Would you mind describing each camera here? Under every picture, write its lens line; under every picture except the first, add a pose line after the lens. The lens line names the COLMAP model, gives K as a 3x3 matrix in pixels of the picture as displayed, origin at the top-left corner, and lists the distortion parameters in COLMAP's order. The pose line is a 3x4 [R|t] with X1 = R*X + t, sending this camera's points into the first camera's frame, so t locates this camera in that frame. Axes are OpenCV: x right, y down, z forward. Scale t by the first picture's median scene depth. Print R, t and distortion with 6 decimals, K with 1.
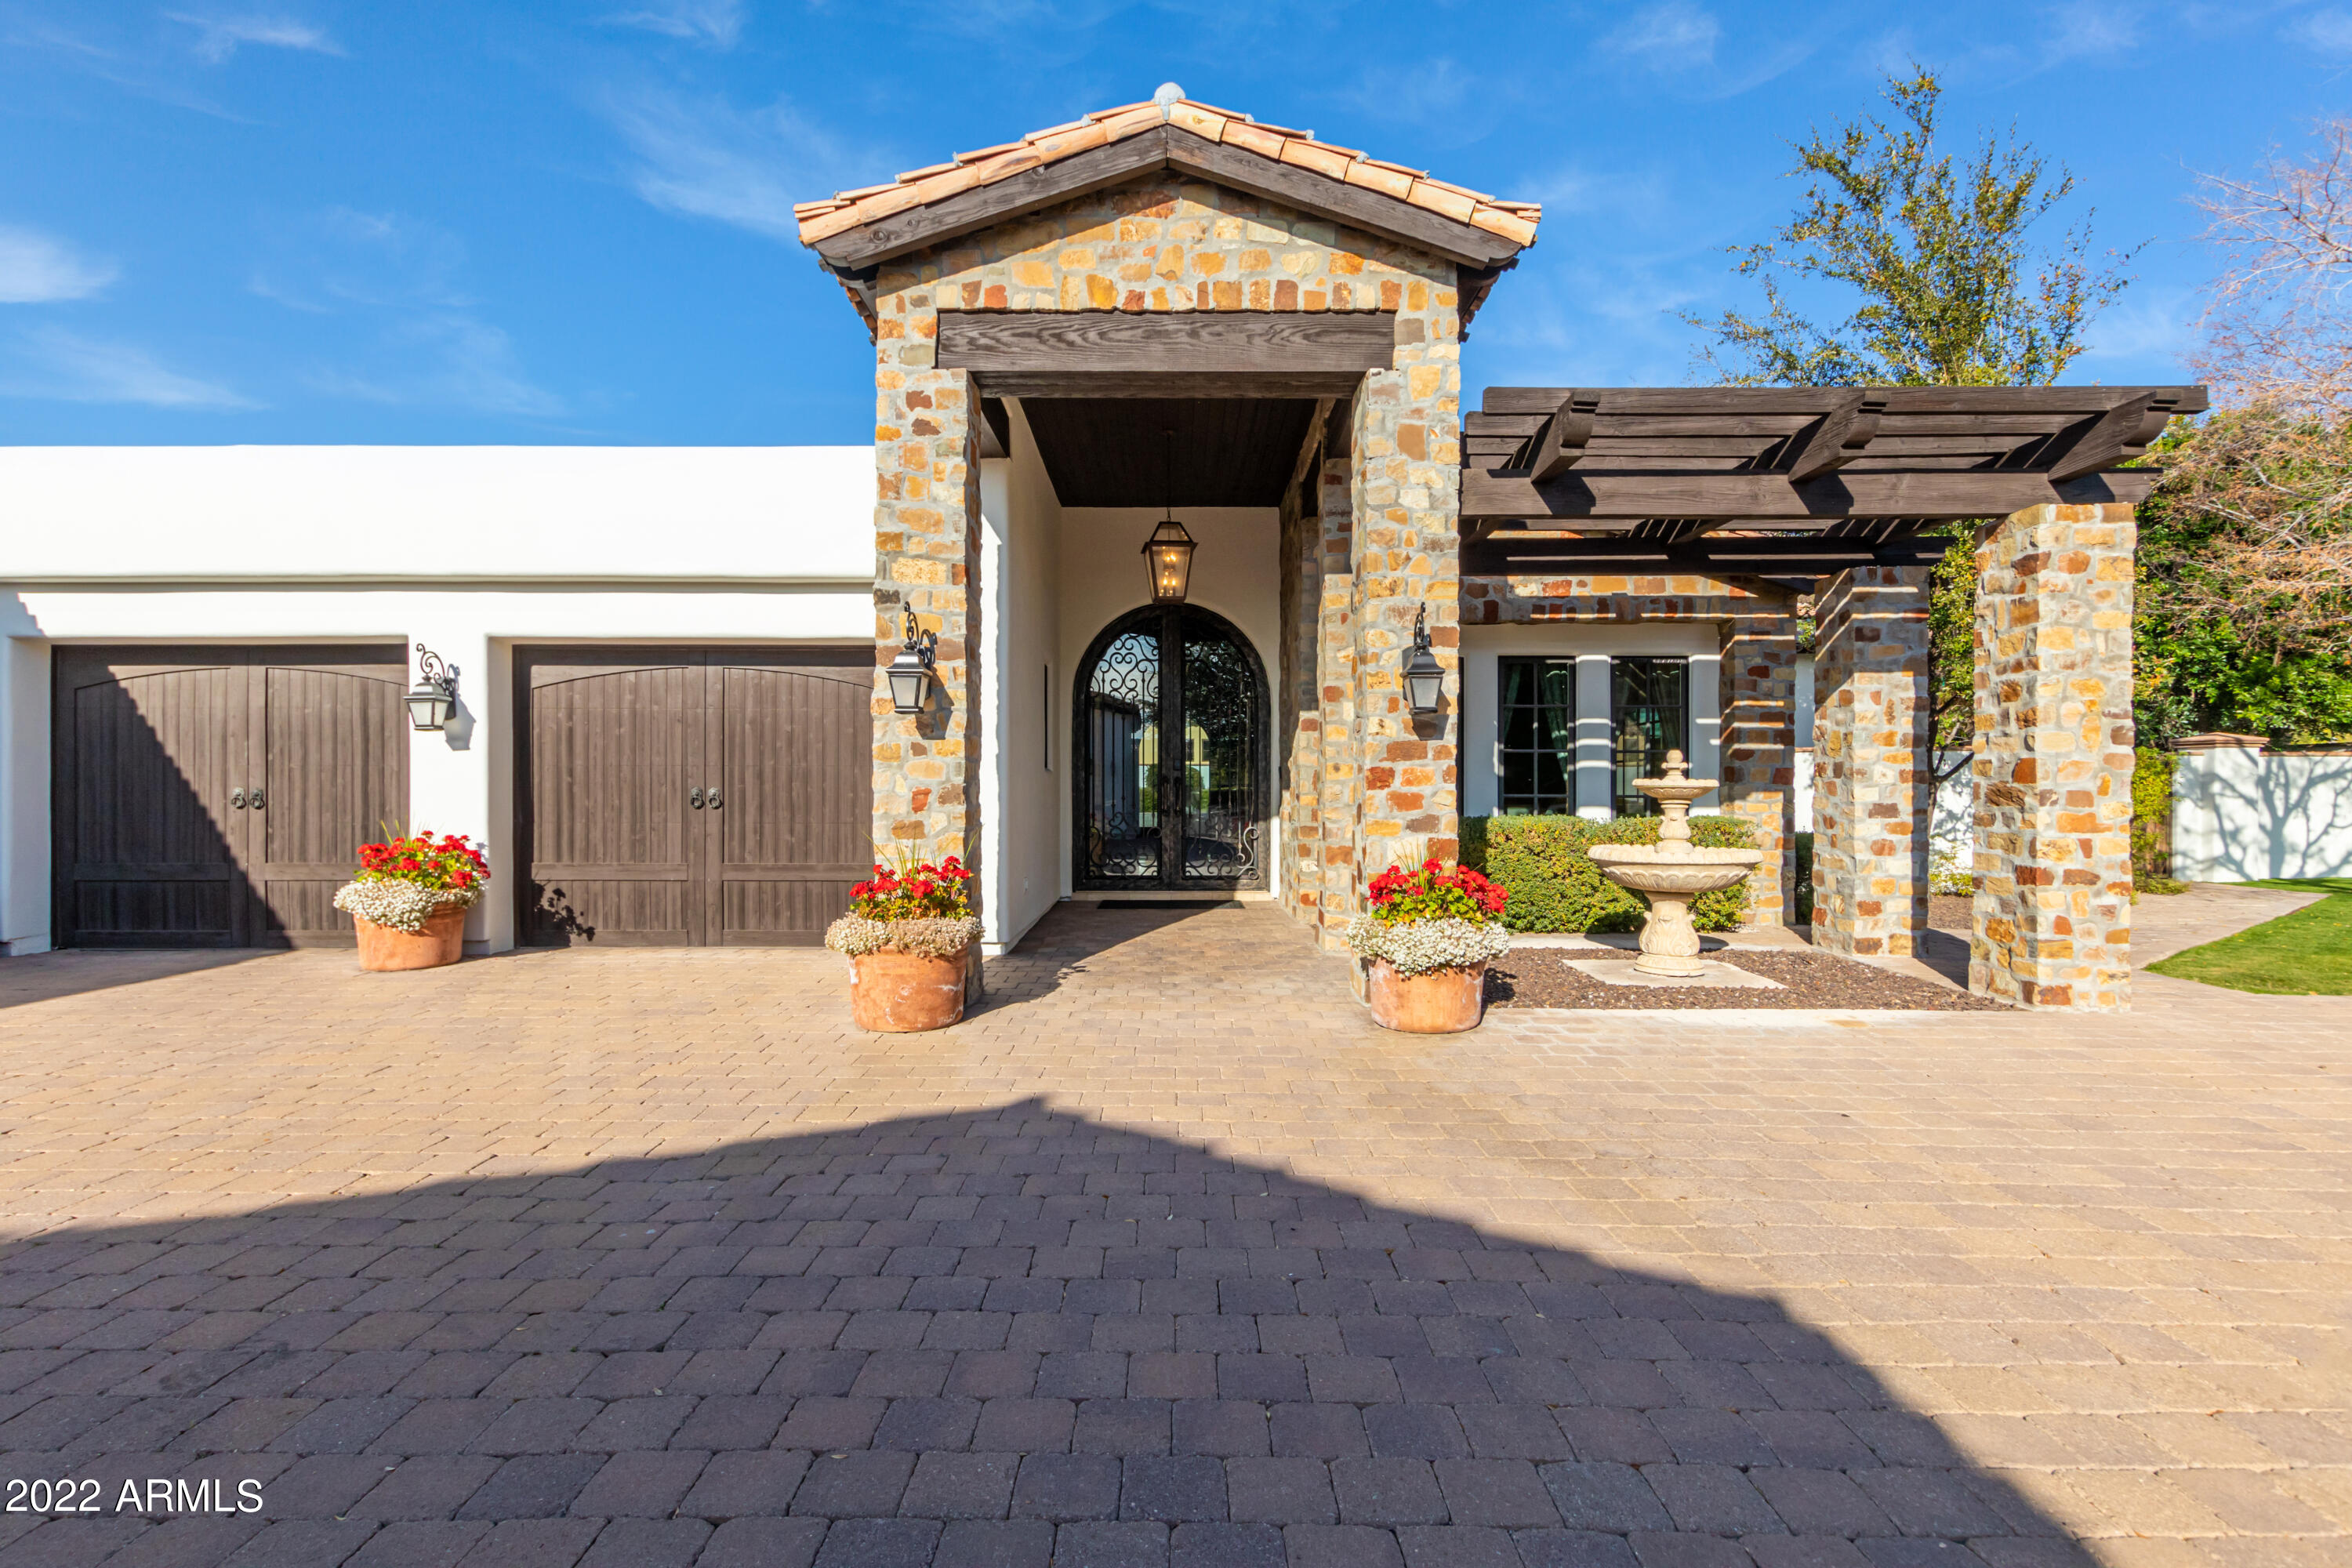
lens RADIAL K [[1137.7, 0, 1167.9], [0, 1137.7, 792.2], [0, 0, 1]] dist [0.028191, -0.013352]
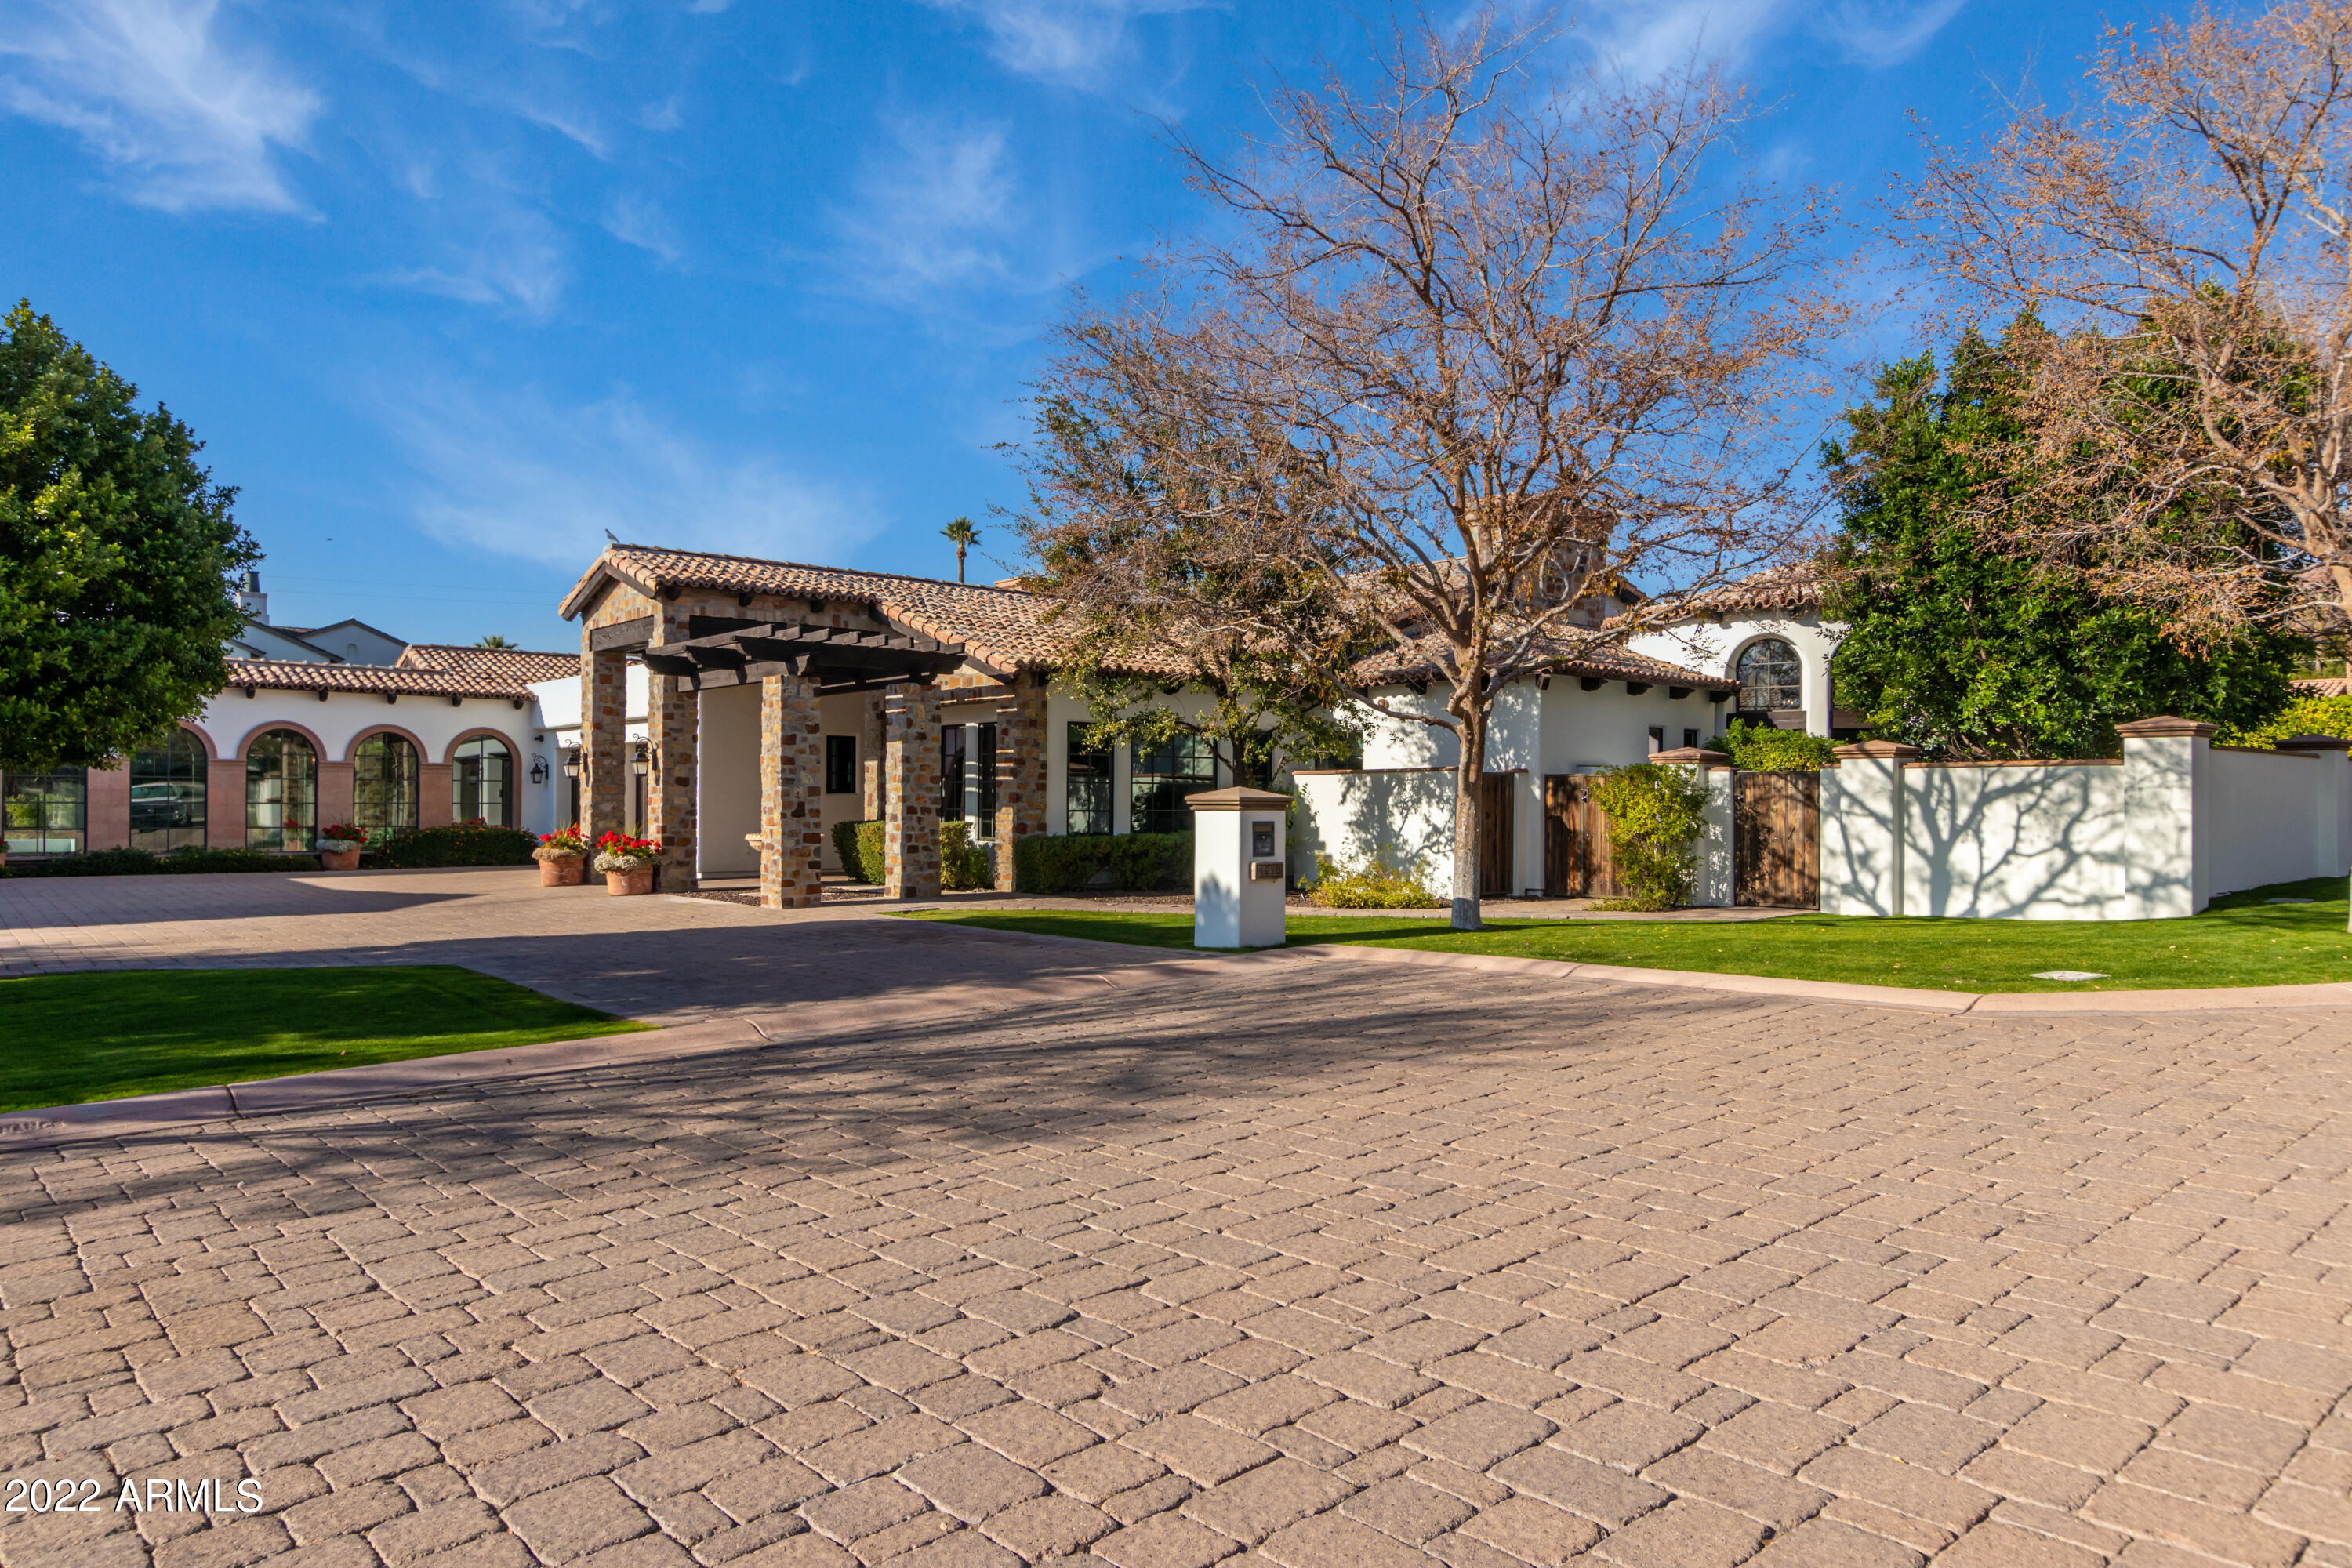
lens RADIAL K [[1443.3, 0, 1176.0], [0, 1443.3, 784.0], [0, 0, 1]] dist [-0.000653, 0.000604]
pose [[0.661811, -0.007349, -0.749635, 2.764471], [-0.000820, 0.999944, -0.010527, -0.014771], [0.749671, 0.007582, 0.661768, -0.181686]]
